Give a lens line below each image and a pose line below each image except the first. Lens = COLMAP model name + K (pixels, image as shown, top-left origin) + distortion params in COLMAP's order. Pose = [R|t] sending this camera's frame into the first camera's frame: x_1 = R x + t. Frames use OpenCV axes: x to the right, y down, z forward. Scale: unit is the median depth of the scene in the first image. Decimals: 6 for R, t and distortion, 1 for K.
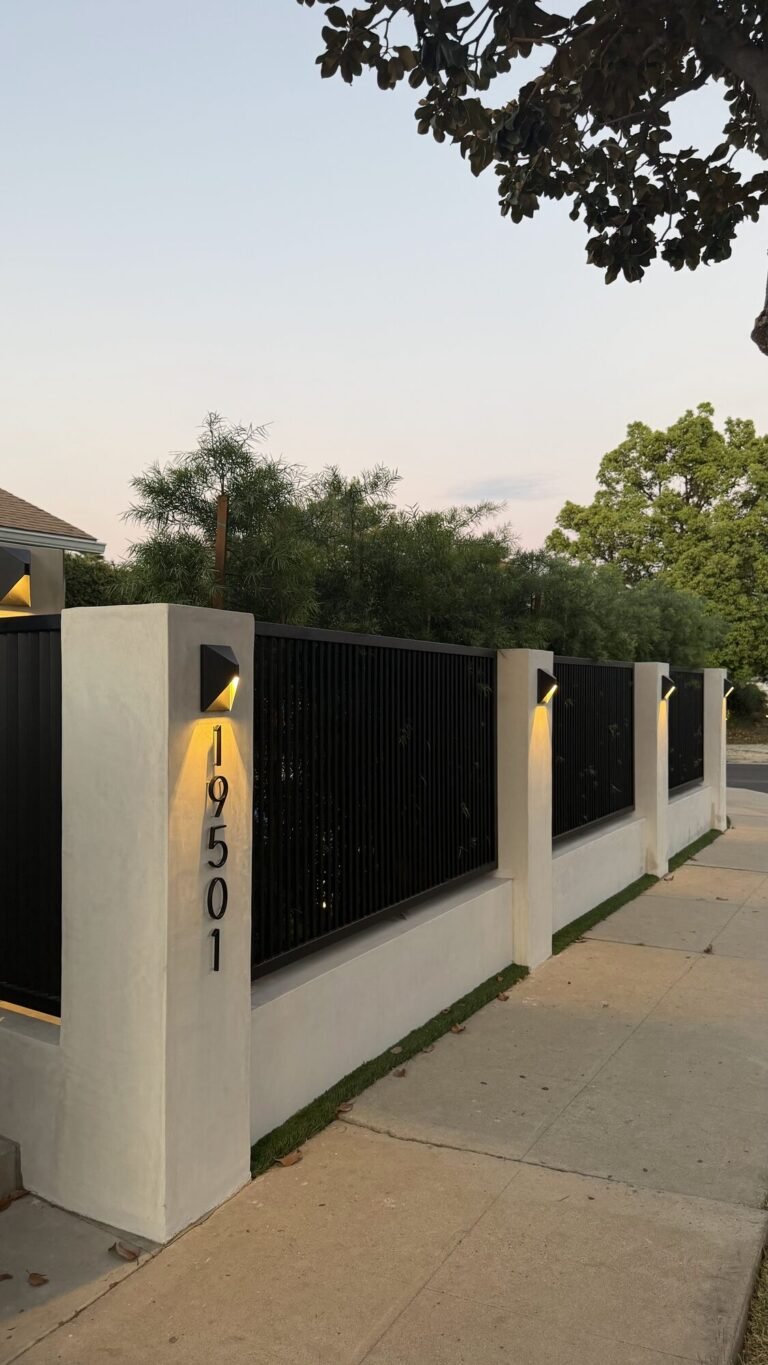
lens RADIAL K [[959.0, 0, 384.0], [0, 959.0, 682.5], [0, 0, 1]] dist [0.028317, -0.031344]
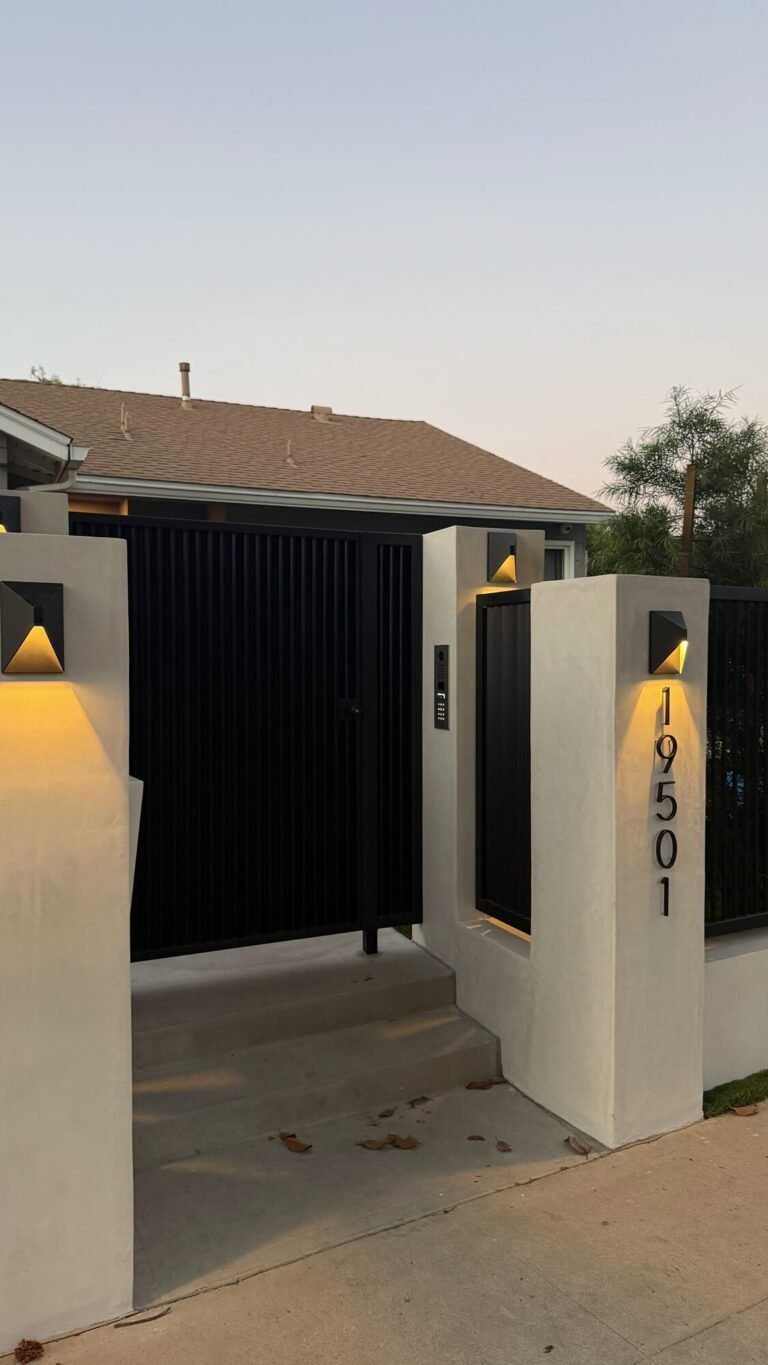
lens RADIAL K [[959.0, 0, 384.0], [0, 959.0, 682.5], [0, 0, 1]] dist [0.028317, -0.031344]
pose [[0.854851, 0.010746, -0.518762, 0.110621], [0.005988, 0.999515, 0.030572, 0.005401], [0.518839, -0.029241, 0.854372, -0.069720]]
